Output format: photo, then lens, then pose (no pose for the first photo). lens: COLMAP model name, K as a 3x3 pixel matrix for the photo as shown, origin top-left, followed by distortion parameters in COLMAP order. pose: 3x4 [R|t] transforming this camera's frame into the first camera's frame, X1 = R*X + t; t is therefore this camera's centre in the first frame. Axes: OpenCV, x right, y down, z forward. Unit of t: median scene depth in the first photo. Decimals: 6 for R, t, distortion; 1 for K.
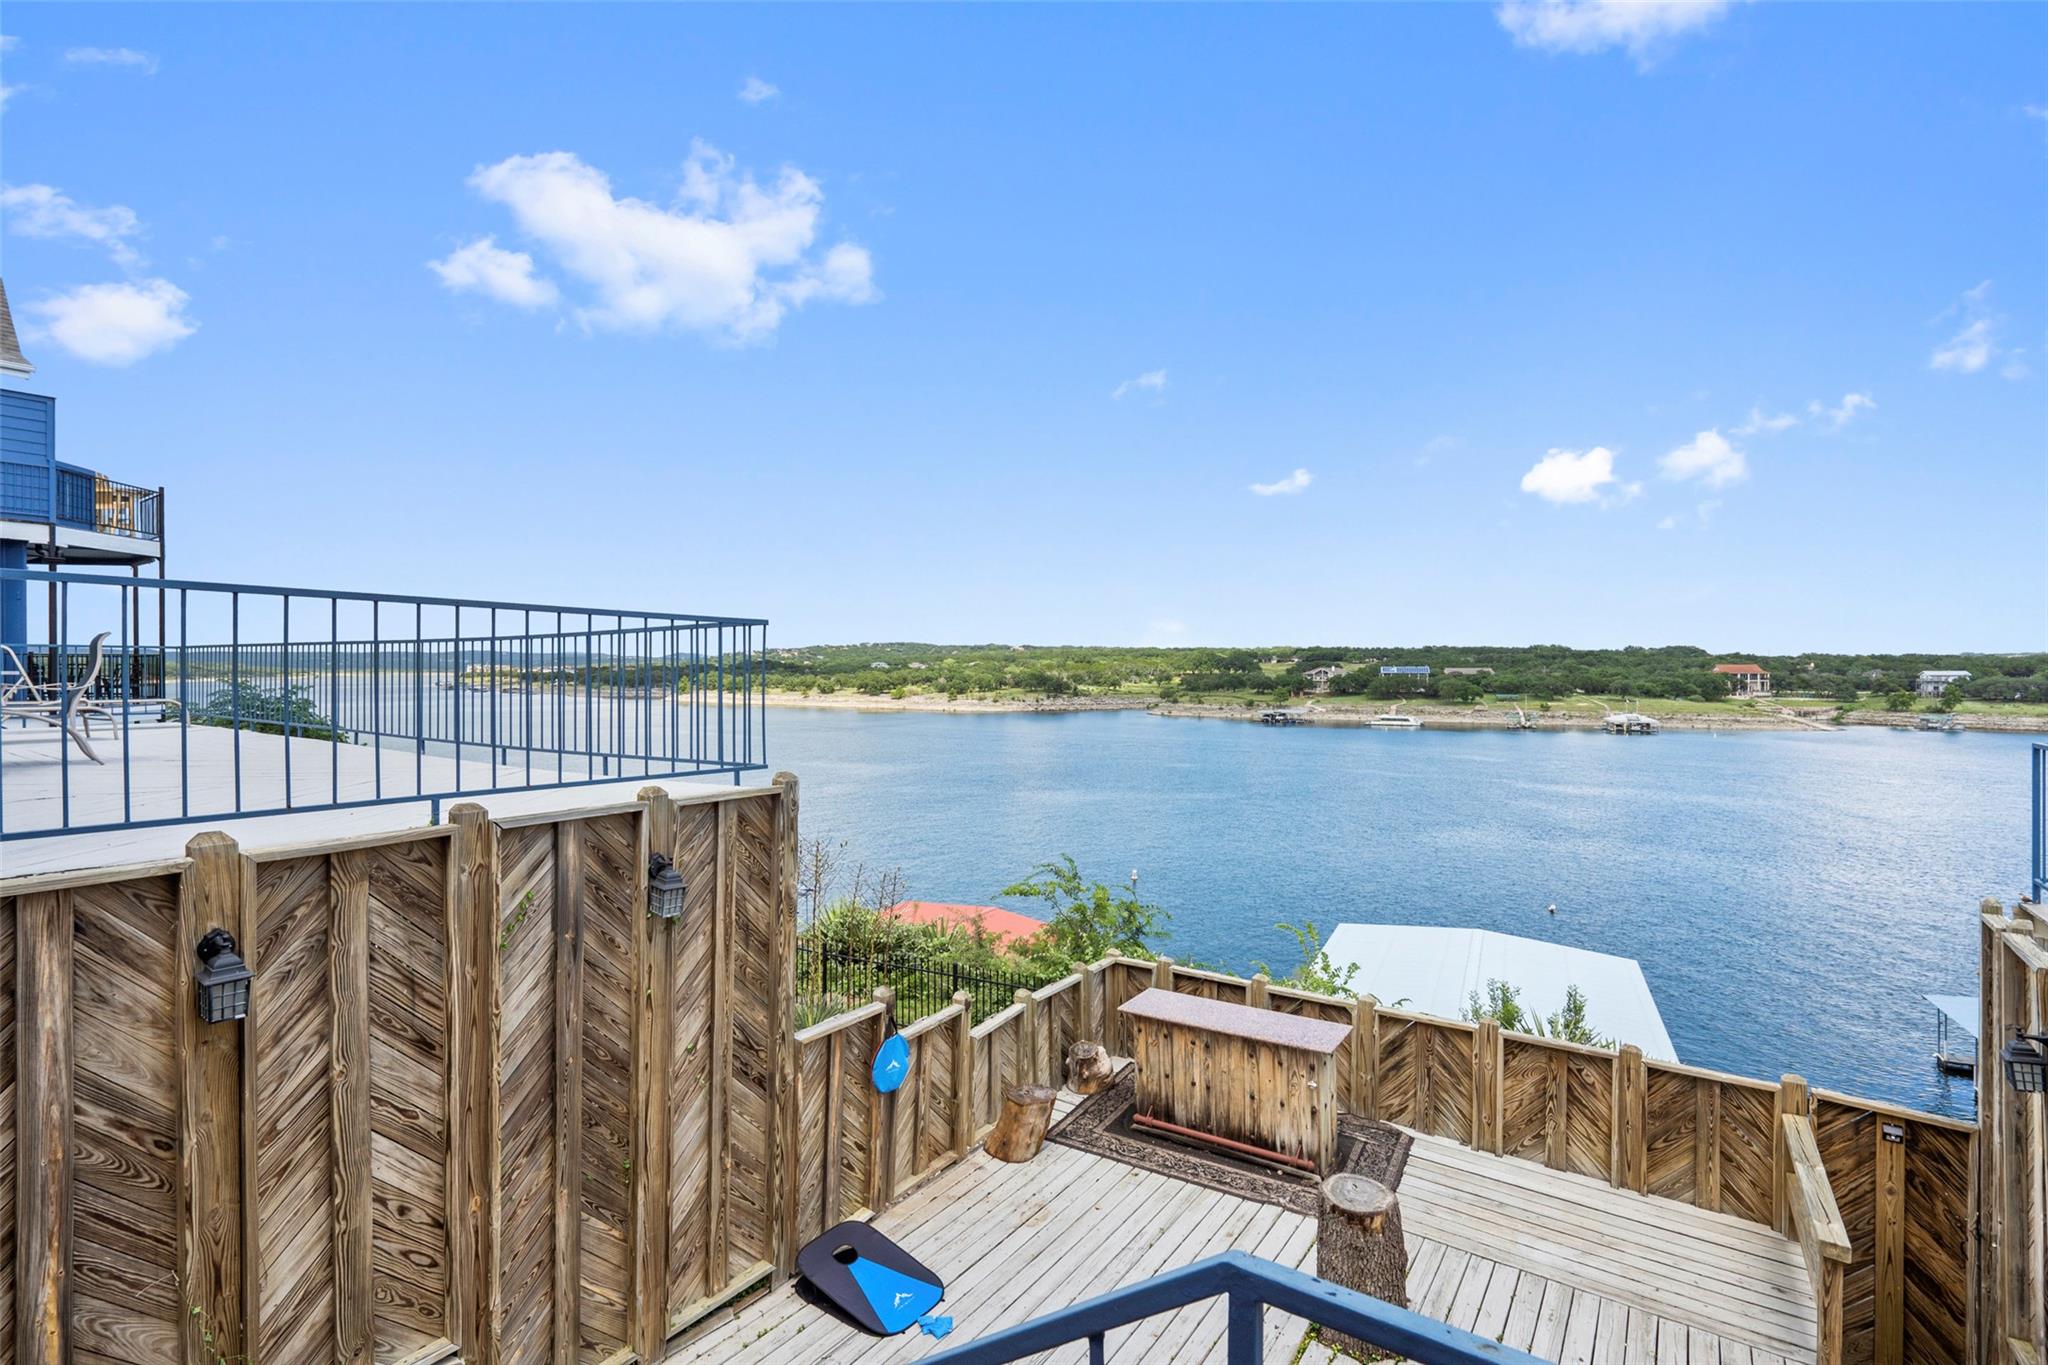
lens RADIAL K [[939.8, 0, 1022.9], [0, 939.8, 675.9], [0, 0, 1]] dist [-0.002434, 0.001763]
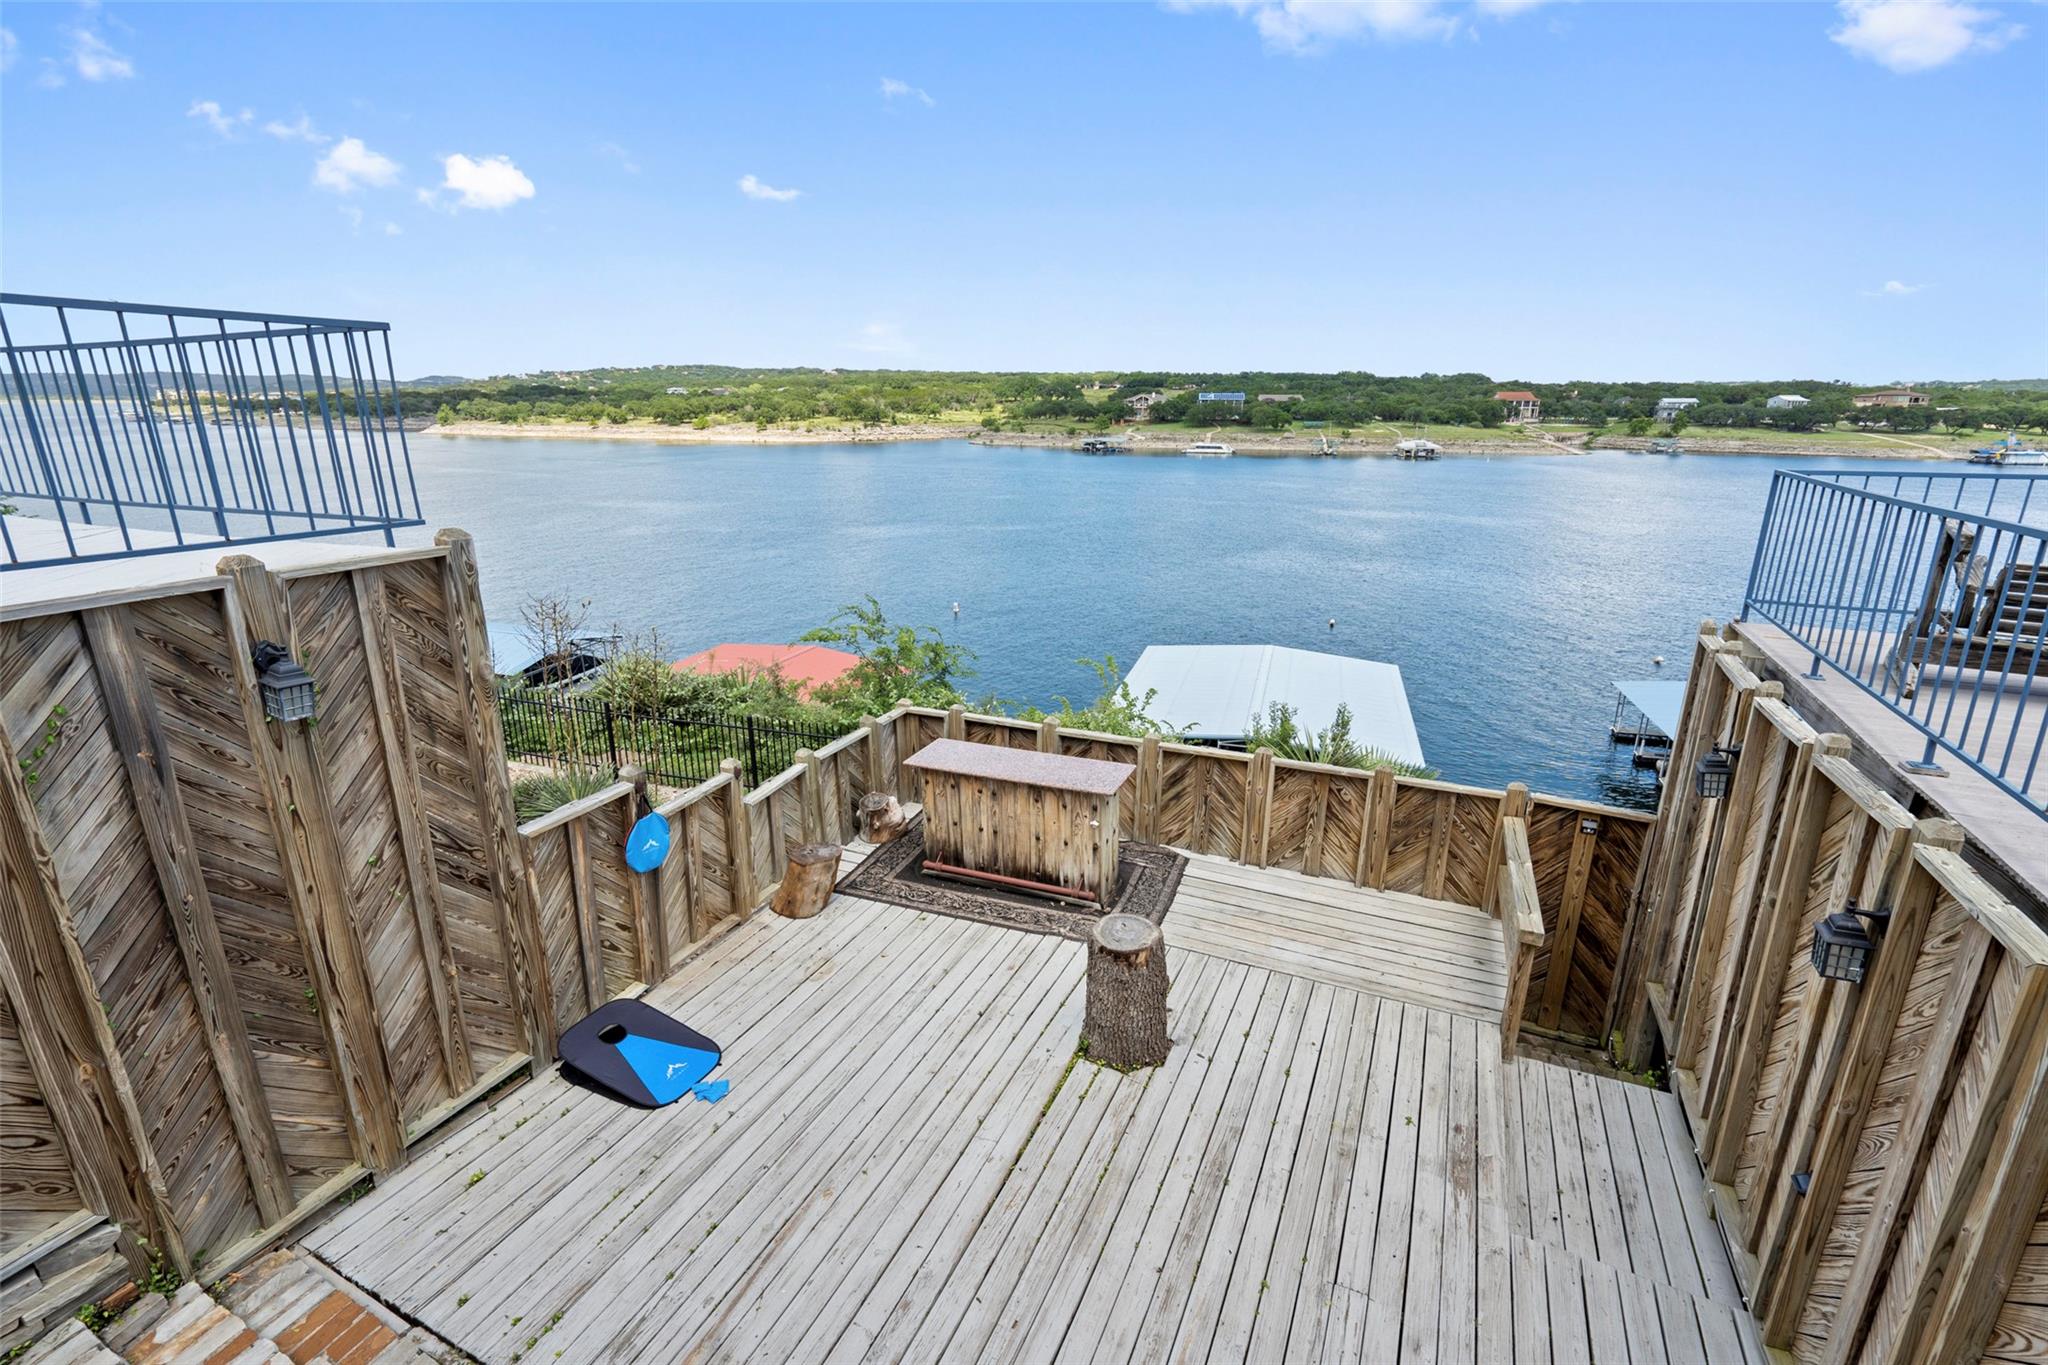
lens RADIAL K [[938.1, 0, 1024.6], [0, 938.1, 693.1], [0, 0, 1]] dist [-0.004439, 0.001645]
pose [[0.982348, -0.055767, 0.178557, 0.059729], [0.000477, 0.955272, 0.295727, 0.001152], [-0.187062, -0.290422, 0.938436, 0.102677]]
